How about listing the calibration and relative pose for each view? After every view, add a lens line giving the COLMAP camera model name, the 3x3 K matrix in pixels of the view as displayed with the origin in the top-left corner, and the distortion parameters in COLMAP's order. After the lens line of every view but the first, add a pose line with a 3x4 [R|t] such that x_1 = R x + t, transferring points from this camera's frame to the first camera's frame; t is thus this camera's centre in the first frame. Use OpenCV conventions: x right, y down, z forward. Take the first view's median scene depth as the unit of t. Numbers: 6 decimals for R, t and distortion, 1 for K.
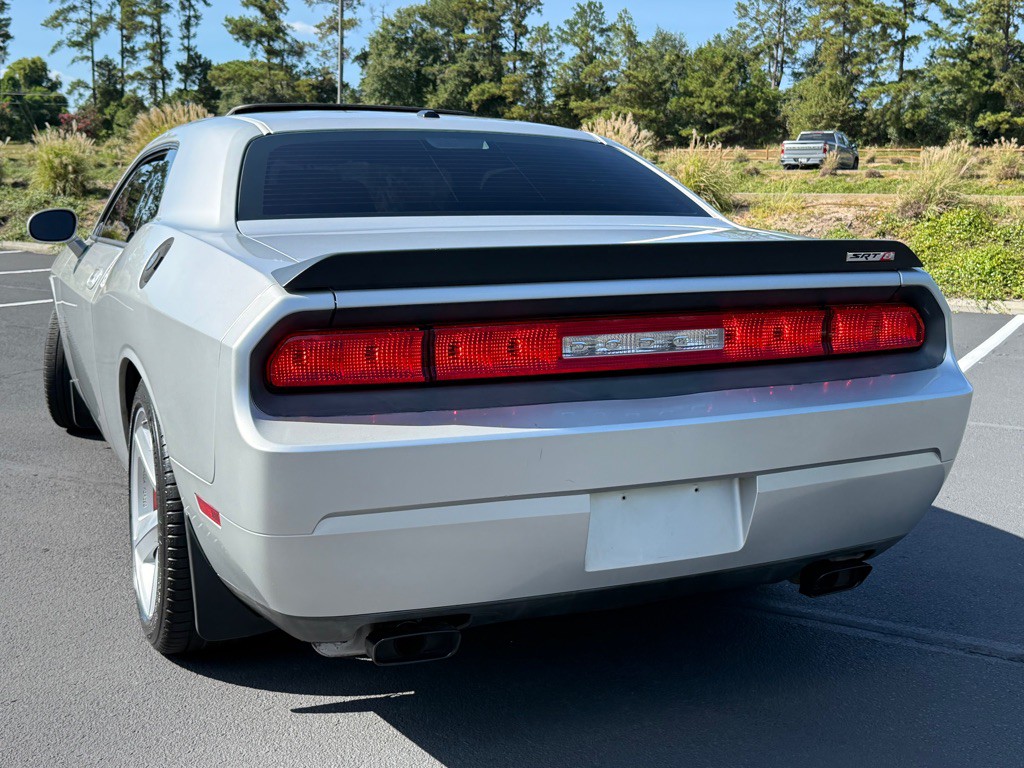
lens RADIAL K [[1174.5, 0, 512.0], [0, 1174.5, 384.0], [0, 0, 1]] dist [0.216465, -0.544322]
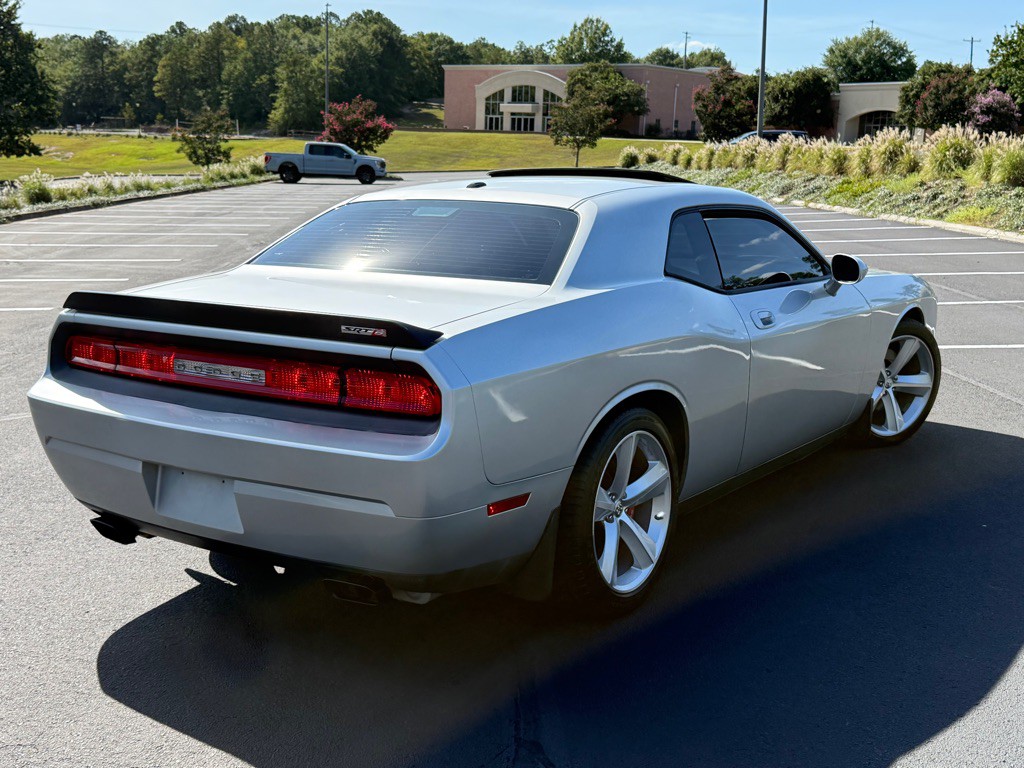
lens RADIAL K [[1174.5, 0, 512.0], [0, 1174.5, 384.0], [0, 0, 1]] dist [0.216465, -0.544322]
pose [[0.505984, 0.144801, -0.850302, 0.116703], [-0.131835, 0.987208, 0.089665, -0.015125], [0.852408, 0.066731, 0.518601, 0.043352]]
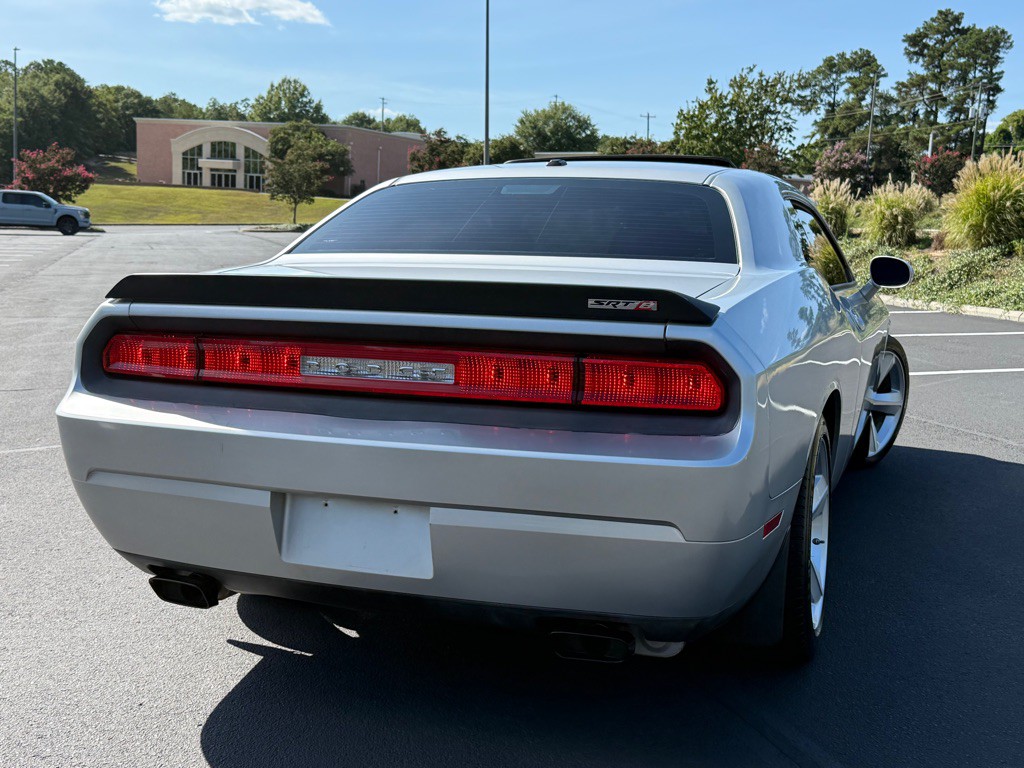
lens RADIAL K [[1175.0, 0, 492.2], [0, 1175.0, 384.8], [0, 0, 1]] dist [0.211735, -0.563986]
pose [[0.696642, 0.090328, -0.711710, 0.074663], [-0.119438, 0.992800, 0.009094, -0.003428], [0.707407, 0.078670, 0.702414, 0.024010]]
